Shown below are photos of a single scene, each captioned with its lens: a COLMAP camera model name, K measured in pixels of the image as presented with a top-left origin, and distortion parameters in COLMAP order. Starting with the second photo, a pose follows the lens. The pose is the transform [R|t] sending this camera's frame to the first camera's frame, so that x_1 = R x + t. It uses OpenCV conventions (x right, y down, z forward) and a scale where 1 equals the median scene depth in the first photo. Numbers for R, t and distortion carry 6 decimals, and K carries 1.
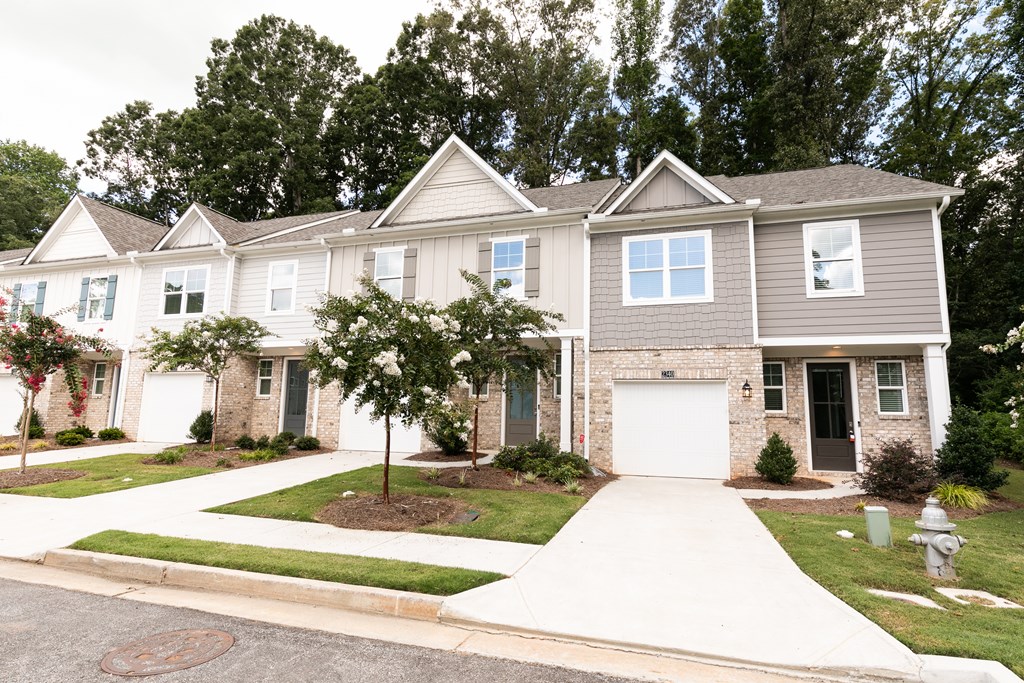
lens RADIAL K [[507.8, 0, 525.2], [0, 507.8, 343.2], [0, 0, 1]] dist [-0.001451, 0.000625]
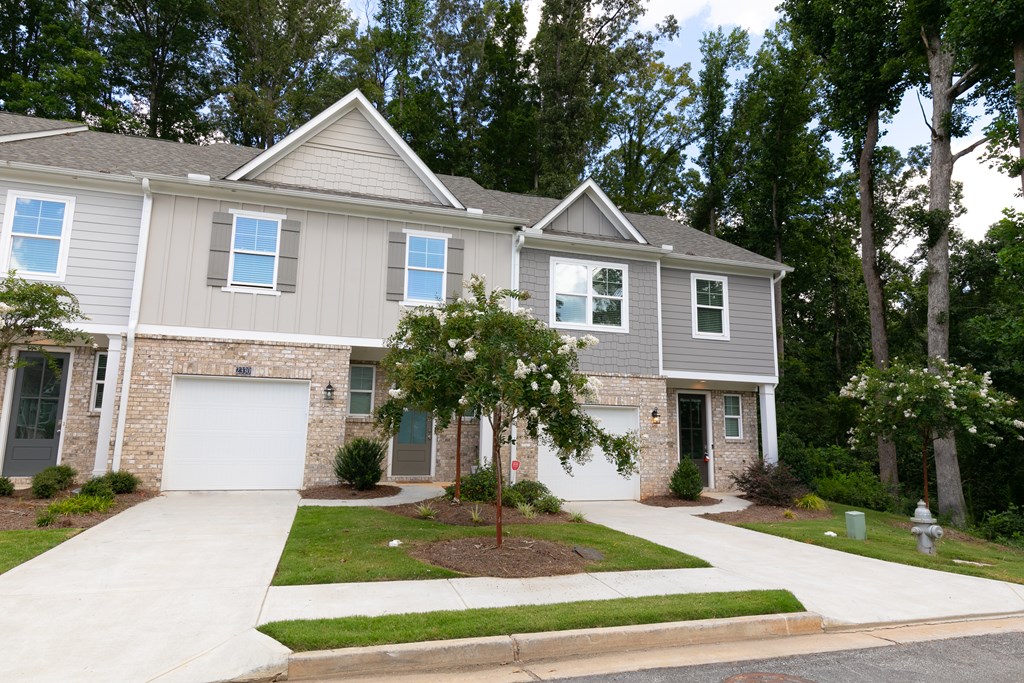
lens RADIAL K [[594.7, 0, 512.0], [0, 594.7, 341.5], [0, 0, 1]] dist [0.005671, 0.000672]
pose [[0.837209, 0.085619, 0.540139, -0.504244], [-0.080212, 0.996212, -0.033586, -0.002371], [-0.540968, -0.015207, 0.840905, 0.081979]]
